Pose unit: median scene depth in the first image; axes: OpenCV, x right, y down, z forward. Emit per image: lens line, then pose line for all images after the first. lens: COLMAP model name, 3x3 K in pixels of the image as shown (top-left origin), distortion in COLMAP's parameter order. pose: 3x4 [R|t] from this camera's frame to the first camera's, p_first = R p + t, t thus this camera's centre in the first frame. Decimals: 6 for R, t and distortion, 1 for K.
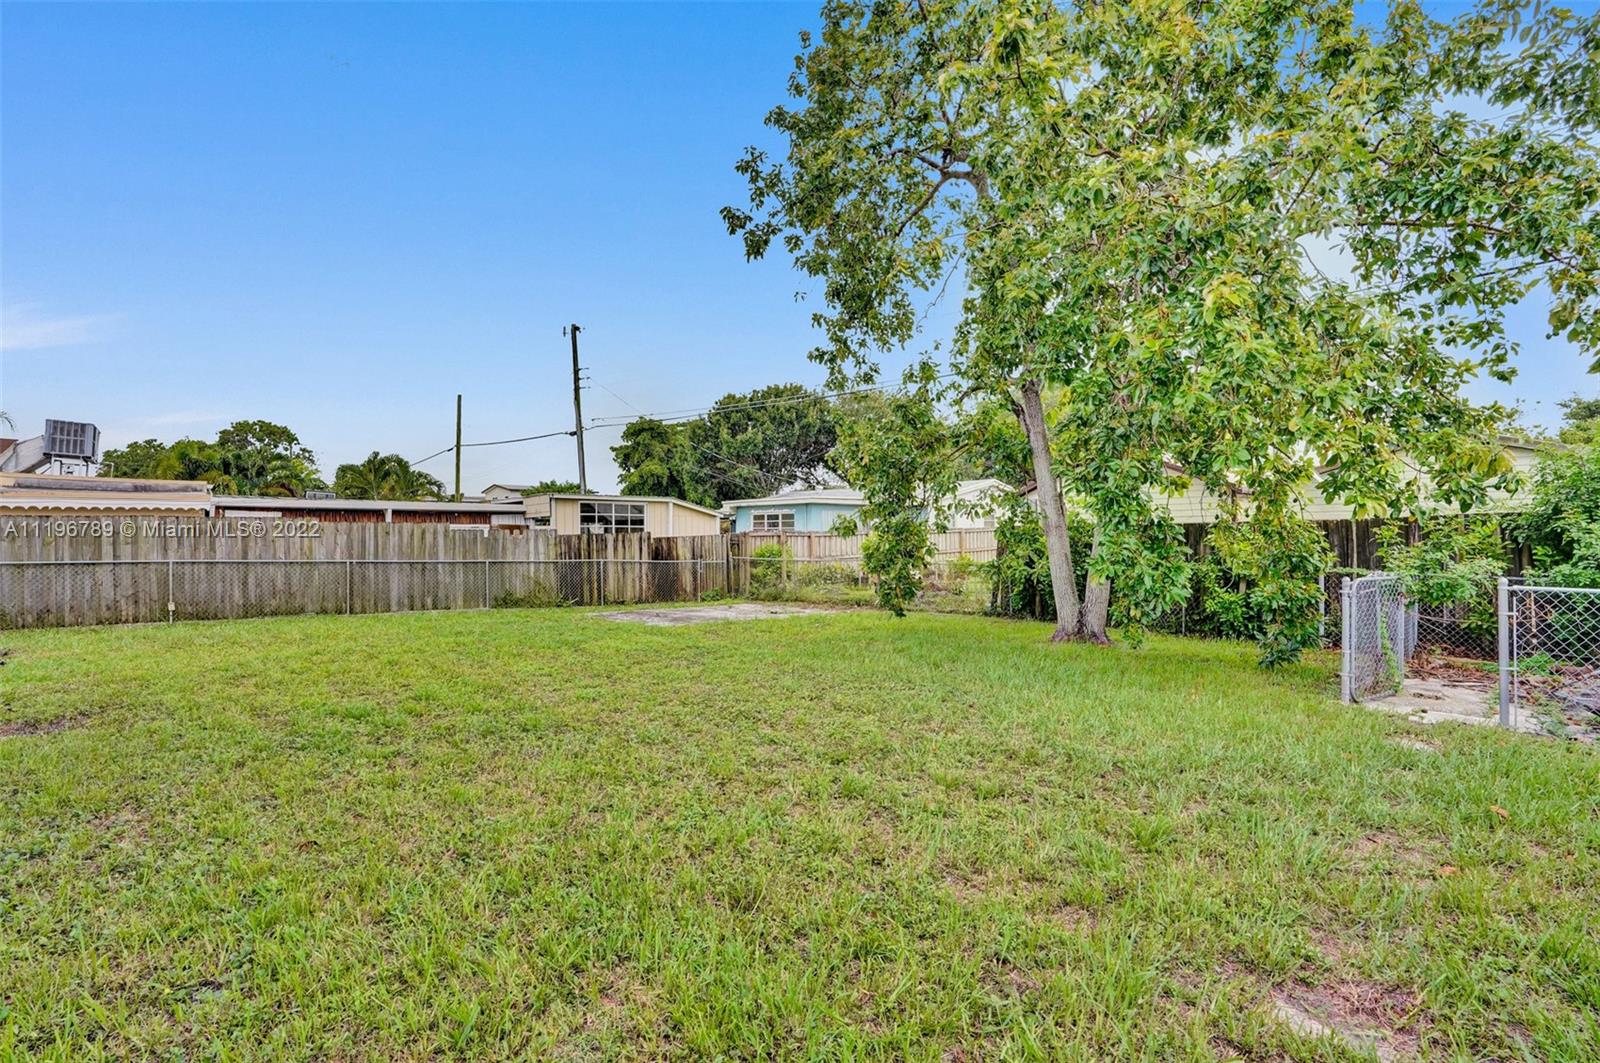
lens RADIAL K [[750.8, 0, 790.2], [0, 750.8, 527.5], [0, 0, 1]] dist [-0.058173, 0.021467]
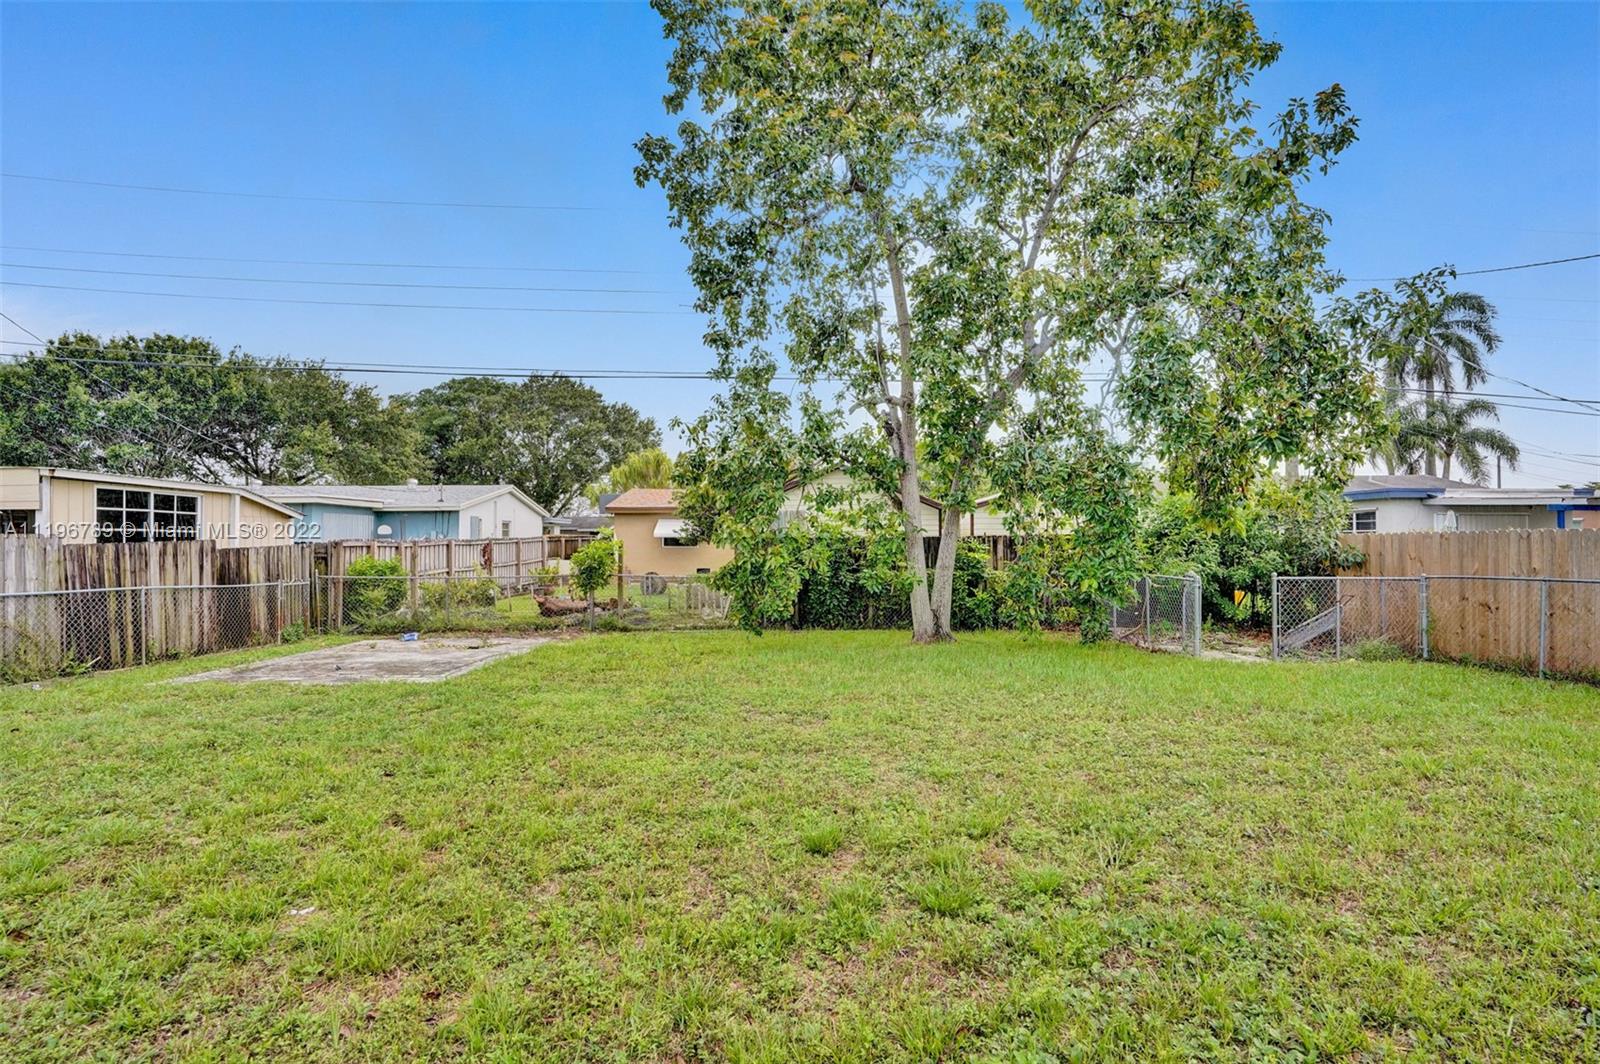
lens RADIAL K [[750.8, 0, 798.3], [0, 750.8, 539.2], [0, 0, 1]] dist [-0.058173, 0.021467]
pose [[0.676112, 0.006391, 0.736771, -0.309511], [-0.007498, 0.999970, -0.001793, 0.002574], [-0.736760, -0.004312, 0.676140, 0.222997]]
